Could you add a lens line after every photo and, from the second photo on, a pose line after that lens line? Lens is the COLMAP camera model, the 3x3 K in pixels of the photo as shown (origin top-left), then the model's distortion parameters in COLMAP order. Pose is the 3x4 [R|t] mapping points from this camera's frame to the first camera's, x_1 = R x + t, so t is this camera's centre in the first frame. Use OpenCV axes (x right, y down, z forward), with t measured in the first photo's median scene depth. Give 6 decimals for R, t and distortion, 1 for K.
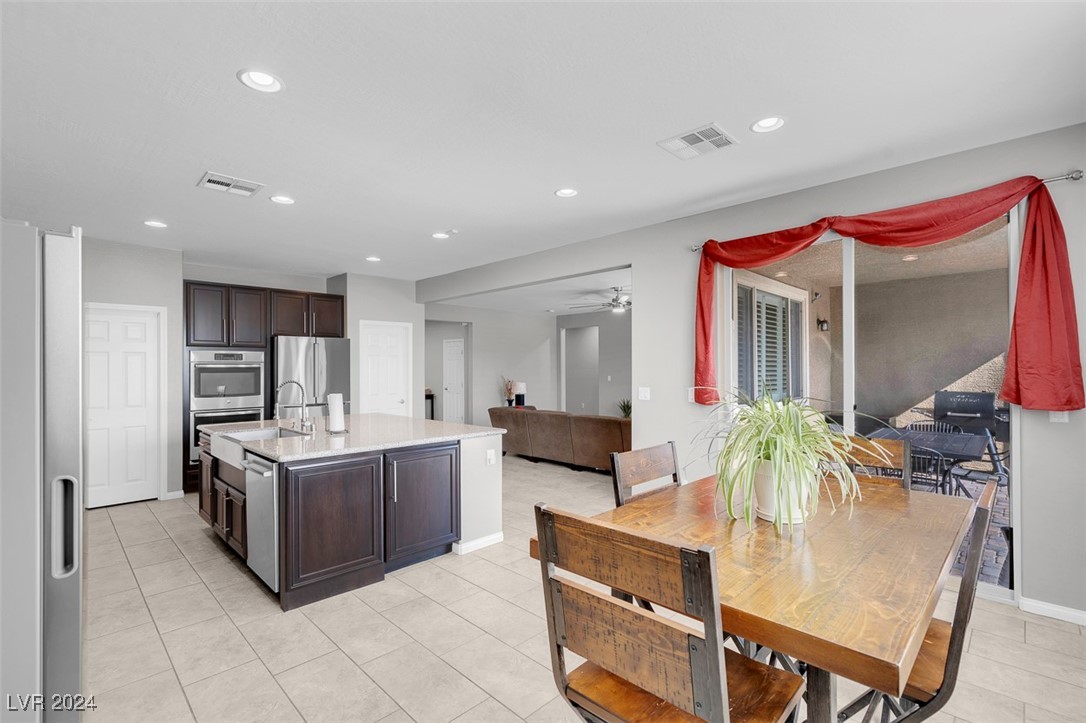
lens RADIAL K [[498.7, 0, 536.6], [0, 498.7, 361.7], [0, 0, 1]] dist [-0.002895, 0.001758]
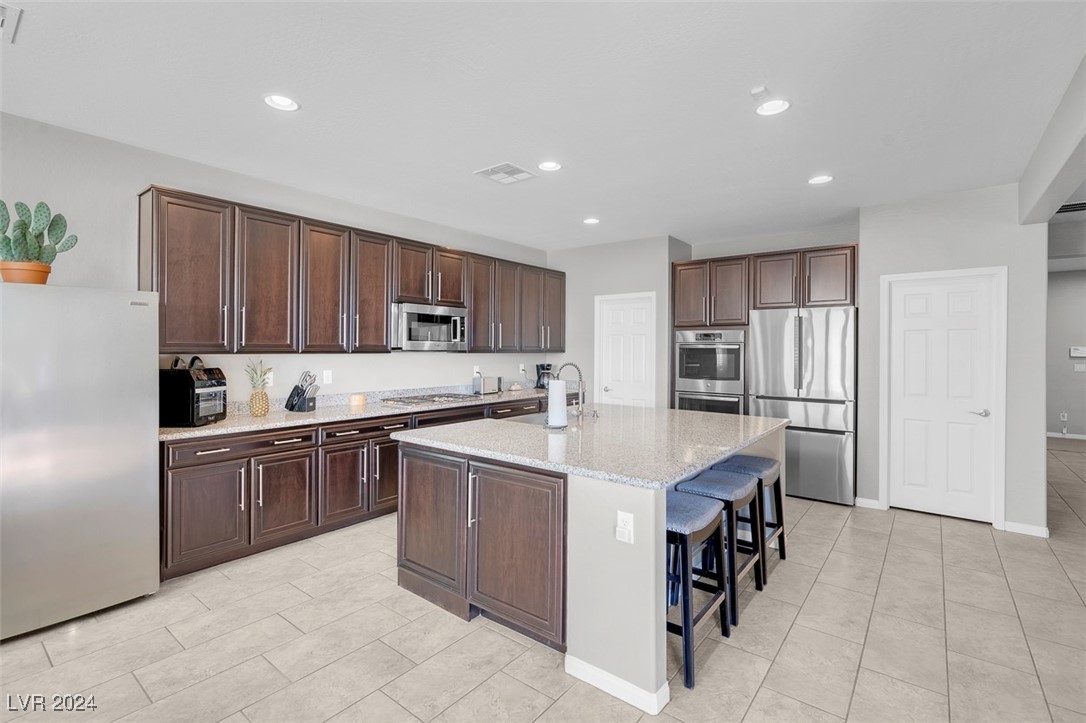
lens RADIAL K [[498.7, 0, 545.7], [0, 498.7, 350.6], [0, 0, 1]] dist [-0.002895, 0.001758]
pose [[0.113756, 0.009720, -0.993461, 0.286446], [0.006028, 0.999927, 0.010474, 0.004866], [0.993490, -0.007180, 0.113689, 0.623218]]
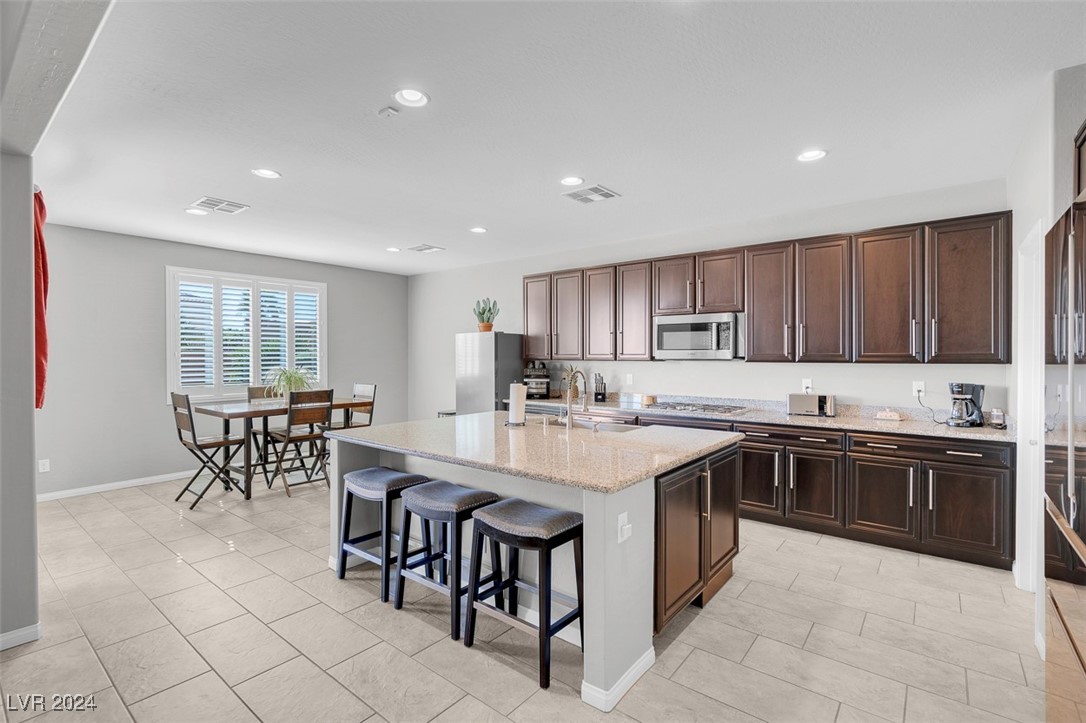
lens RADIAL K [[498.7, 0, 547.0], [0, 498.7, 359.4], [0, 0, 1]] dist [-0.002895, 0.001758]
pose [[-0.991831, 0.005562, -0.127440, -0.226526], [0.006258, 0.999968, -0.005057, 0.015304], [0.127408, -0.005813, -0.991833, 1.354298]]
